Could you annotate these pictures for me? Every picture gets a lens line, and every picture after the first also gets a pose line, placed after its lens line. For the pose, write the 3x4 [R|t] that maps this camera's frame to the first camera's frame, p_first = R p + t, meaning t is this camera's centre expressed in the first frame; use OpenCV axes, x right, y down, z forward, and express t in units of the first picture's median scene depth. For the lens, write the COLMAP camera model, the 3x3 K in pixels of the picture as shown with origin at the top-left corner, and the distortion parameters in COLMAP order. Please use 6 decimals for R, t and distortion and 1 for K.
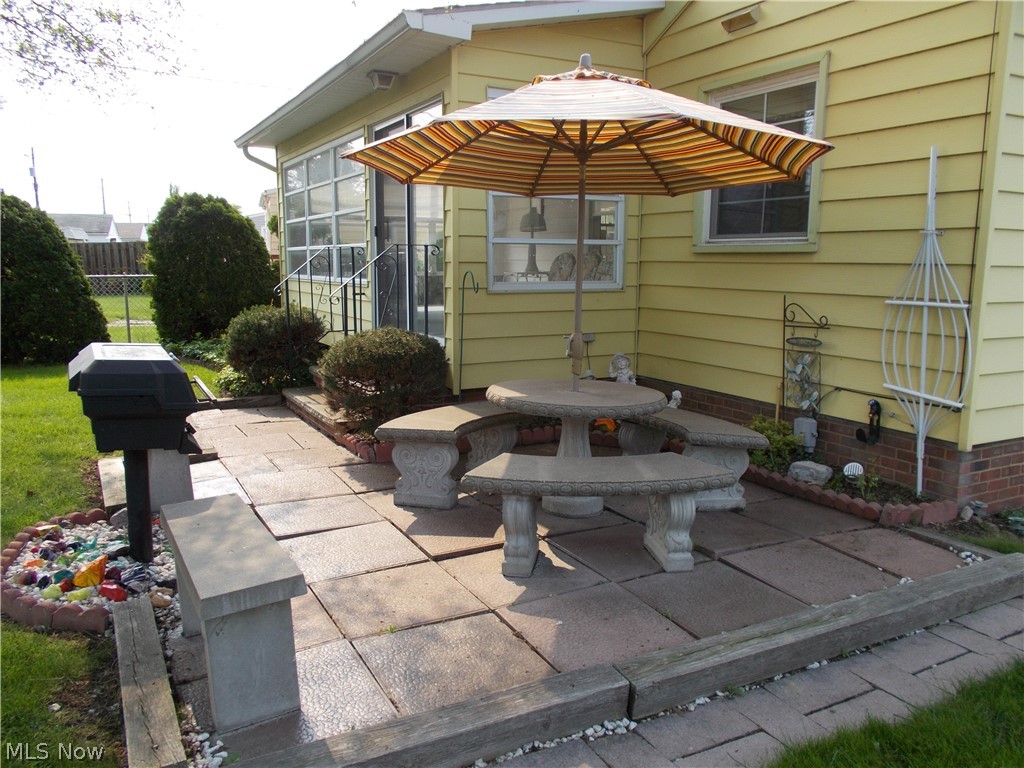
lens RADIAL K [[775.7, 0, 512.0], [0, 775.7, 384.0], [0, 0, 1]] dist [-0.023490, 0.007951]
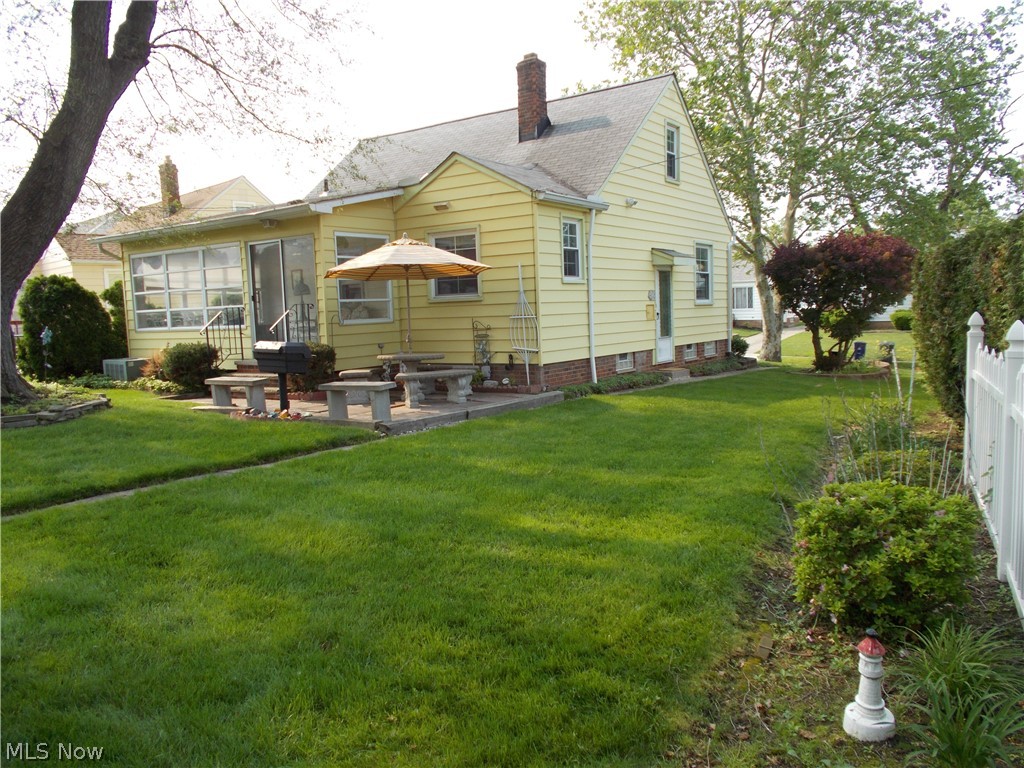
lens RADIAL K [[775.7, 0, 512.0], [0, 775.7, 384.0], [0, 0, 1]] dist [-0.023490, 0.007951]
pose [[0.886334, -0.080252, 0.456040, -0.713861], [0.113387, 0.992499, -0.045716, 0.232432], [-0.448950, 0.092228, 0.888784, -1.301223]]
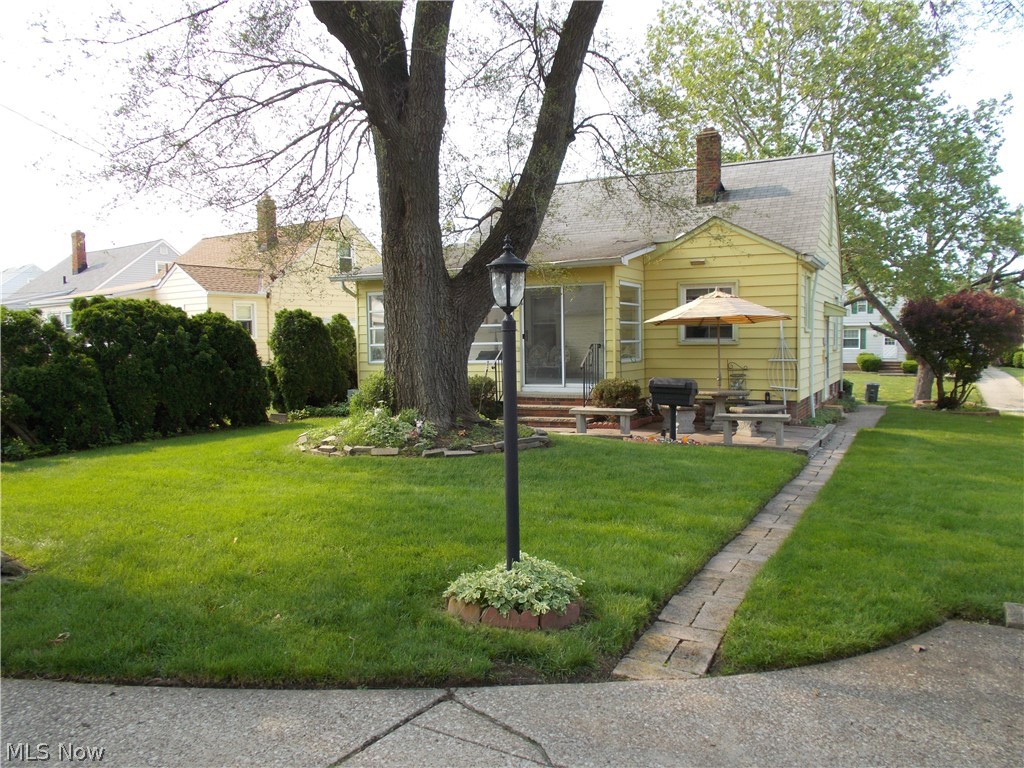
lens RADIAL K [[765.5, 0, 512.0], [0, 765.5, 384.0], [0, 0, 1]] dist [-0.047759, -0.001322]
pose [[0.836913, -0.045815, 0.545415, -1.928319], [0.104685, 0.991493, -0.077347, 0.112434], [-0.537231, 0.121830, 0.834590, -0.945569]]
